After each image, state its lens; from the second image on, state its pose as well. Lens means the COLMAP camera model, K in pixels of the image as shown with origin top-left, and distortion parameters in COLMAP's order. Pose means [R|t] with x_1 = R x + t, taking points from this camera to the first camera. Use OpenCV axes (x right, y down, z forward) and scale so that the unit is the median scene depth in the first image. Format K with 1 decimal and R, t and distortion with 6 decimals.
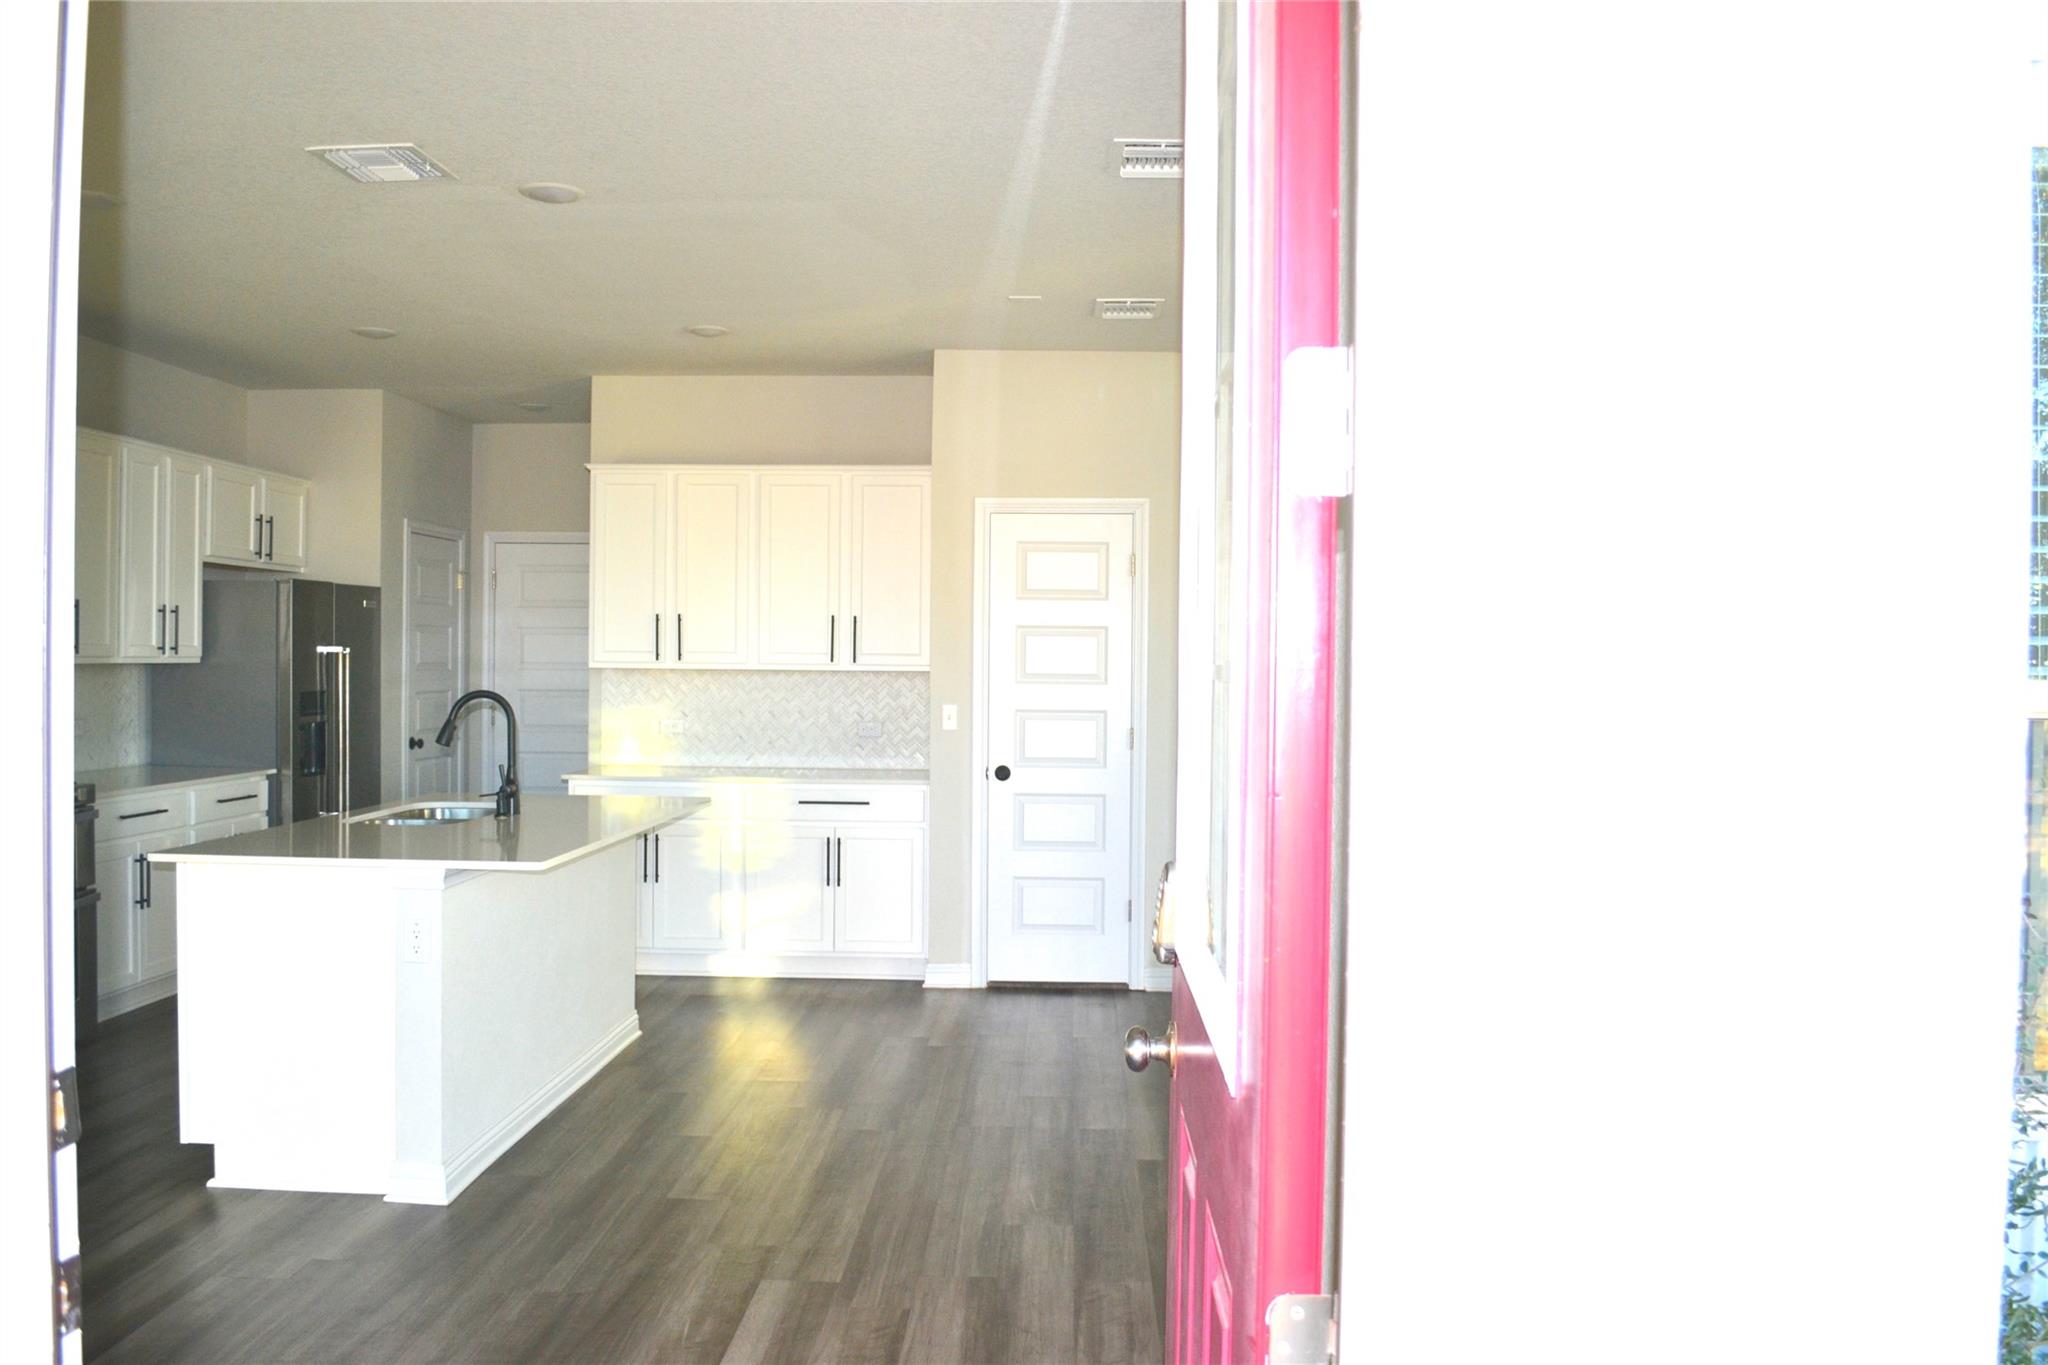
lens RADIAL K [[1636.0, 0, 1024.0], [0, 1636.0, 682.5], [0, 0, 1]] dist [-0.083755, 0.011247]
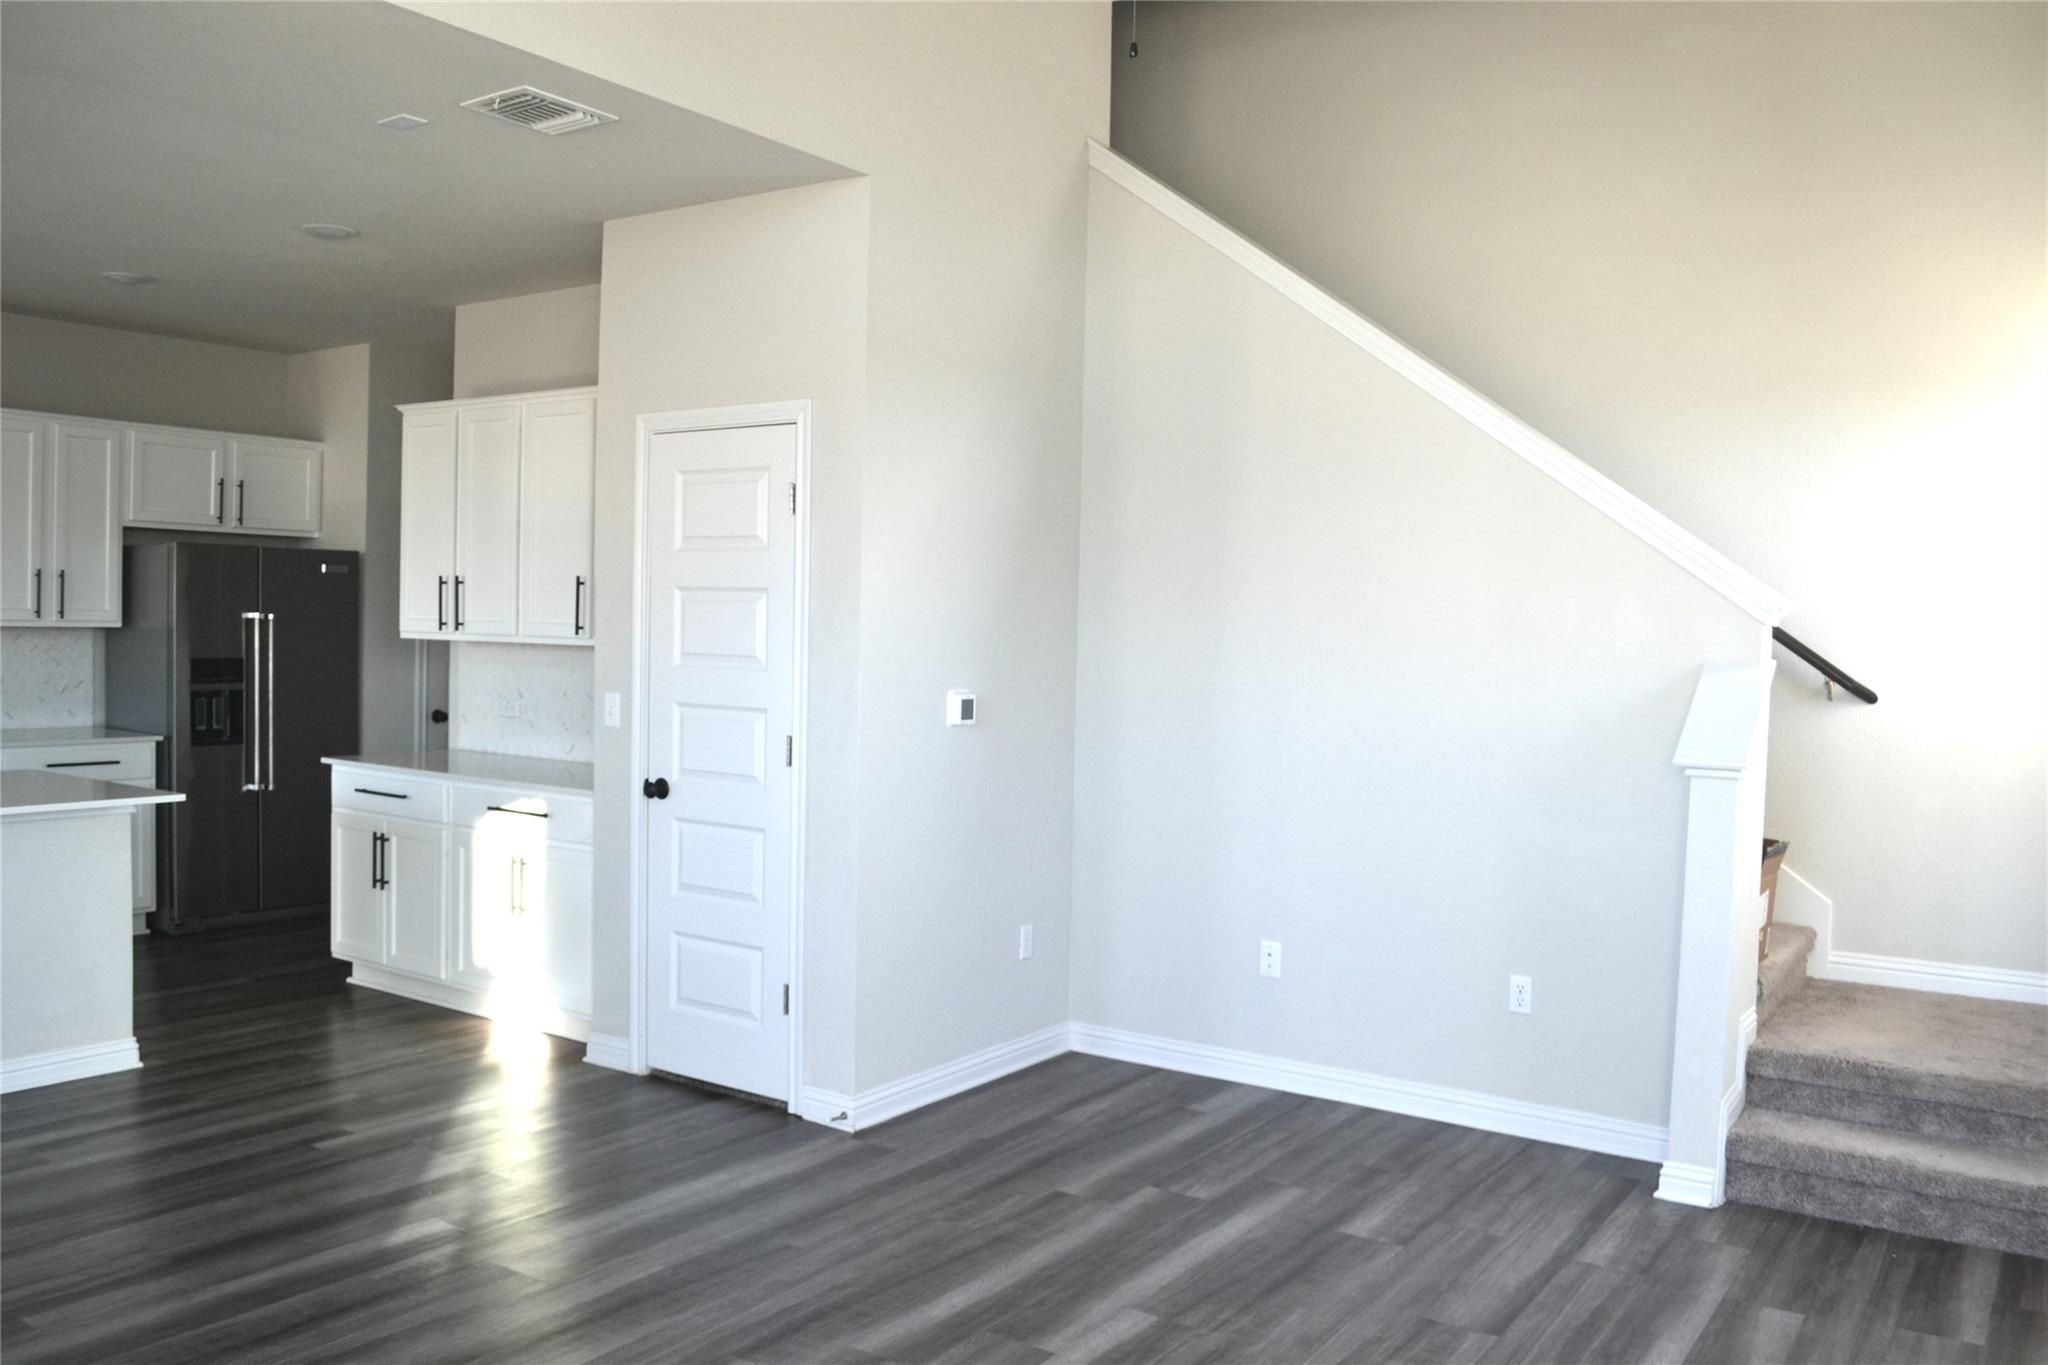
lens RADIAL K [[1636.0, 0, 1024.0], [0, 1636.0, 682.5], [0, 0, 1]] dist [-0.083755, 0.011247]
pose [[0.841429, 0.030113, -0.539528, 0.502720], [-0.023825, 0.999543, 0.018632, -0.009414], [0.539842, -0.002823, 0.841761, 0.461077]]
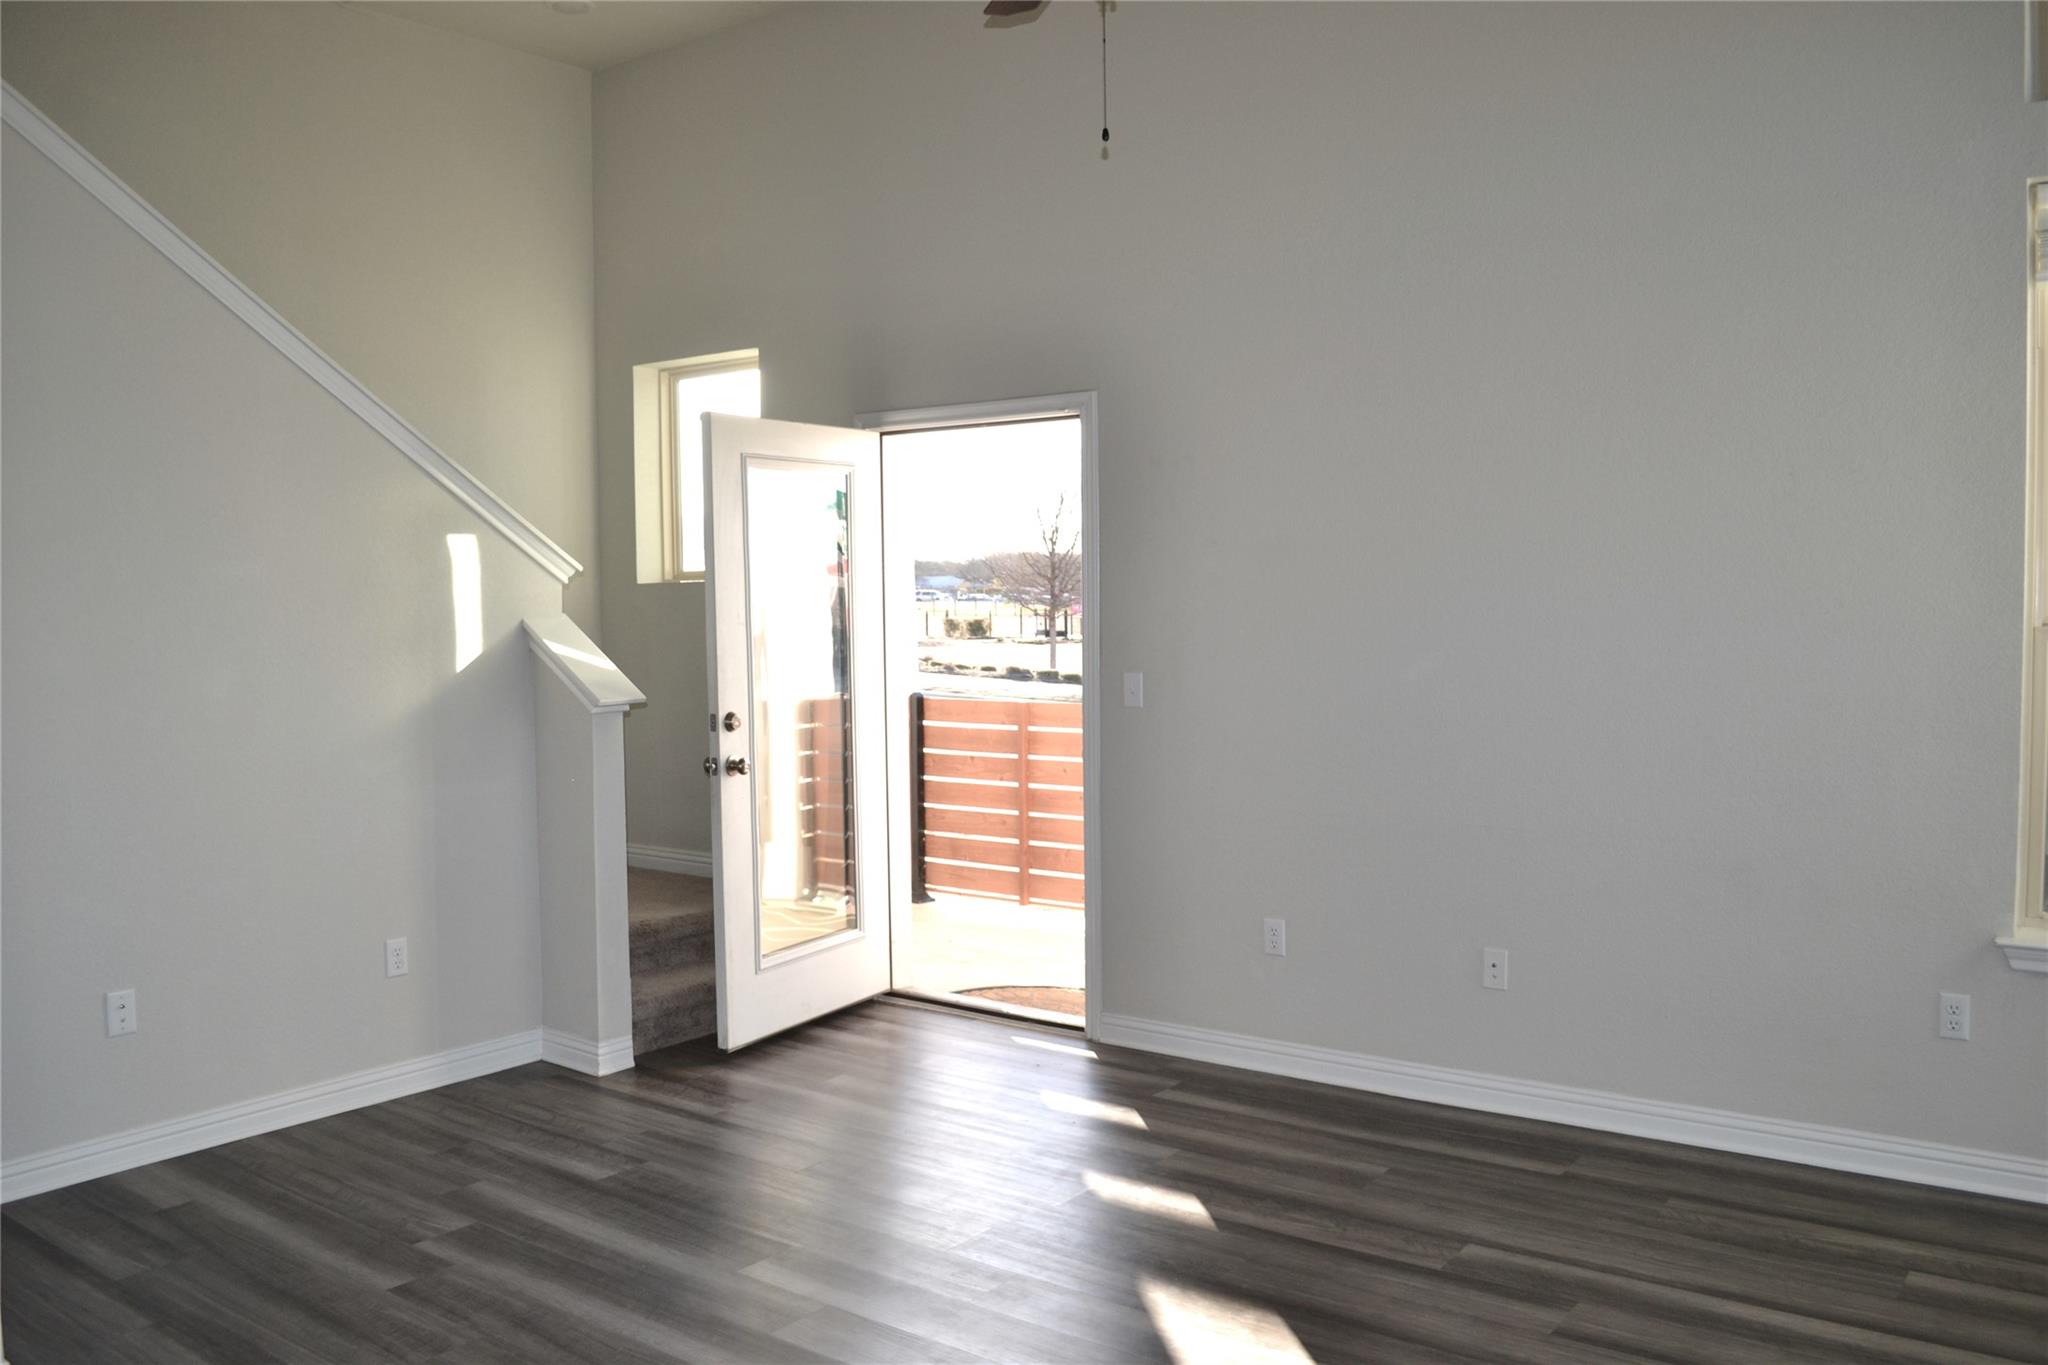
lens RADIAL K [[1636.0, 0, 1024.0], [0, 1636.0, 682.5], [0, 0, 1]] dist [-0.083755, 0.011247]
pose [[0.579507, -0.062827, 0.812542, -0.062559], [0.031747, 0.998008, 0.054525, -0.015145], [-0.814349, -0.005802, 0.580347, 0.532641]]
